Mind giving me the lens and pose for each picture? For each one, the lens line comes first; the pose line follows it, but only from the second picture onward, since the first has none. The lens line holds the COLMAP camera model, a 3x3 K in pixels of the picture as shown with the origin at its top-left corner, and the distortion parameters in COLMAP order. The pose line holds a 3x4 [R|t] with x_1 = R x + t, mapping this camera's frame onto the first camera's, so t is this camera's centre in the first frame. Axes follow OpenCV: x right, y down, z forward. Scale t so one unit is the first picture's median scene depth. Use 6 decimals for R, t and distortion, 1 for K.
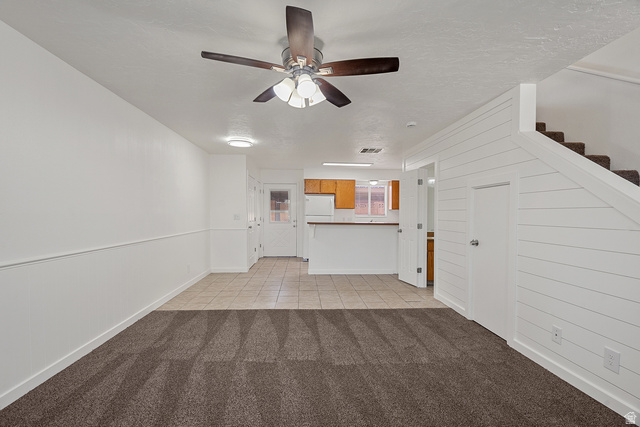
lens RADIAL K [[292.1, 0, 313.3], [0, 292.1, 220.5], [0, 0, 1]] dist [-0.002587, -0.000031]
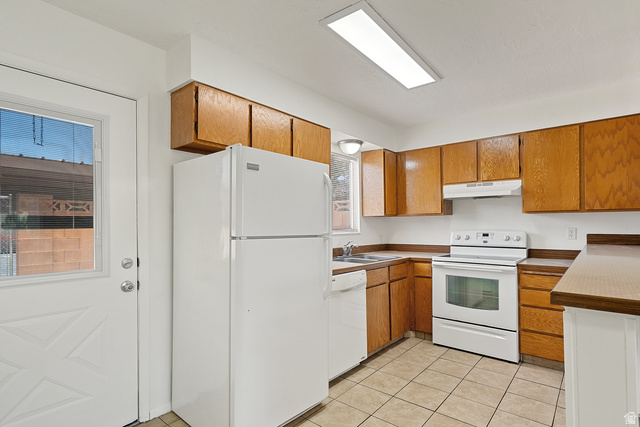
lens RADIAL K [[330.5, 0, 313.6], [0, 330.5, 226.0], [0, 0, 1]] dist [0.000283, 0.000270]
pose [[0.687097, -0.012781, 0.726453, -0.315038], [0.029360, 0.999517, -0.010184, -0.042885], [-0.725972, 0.028326, 0.687141, 1.515529]]
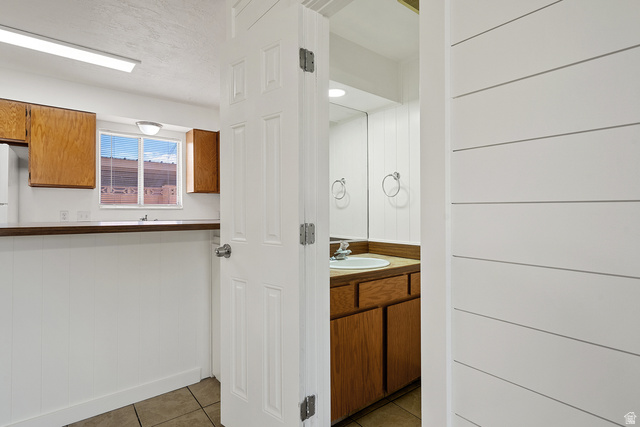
lens RADIAL K [[328.1, 0, 318.3], [0, 328.1, 209.9], [0, 0, 1]] dist [-0.000927, 0.000420]
pose [[0.813113, -0.005733, 0.582078, 0.261770], [0.019295, 0.999667, -0.017108, 0.004995], [-0.581786, 0.025142, 0.812953, 0.962924]]
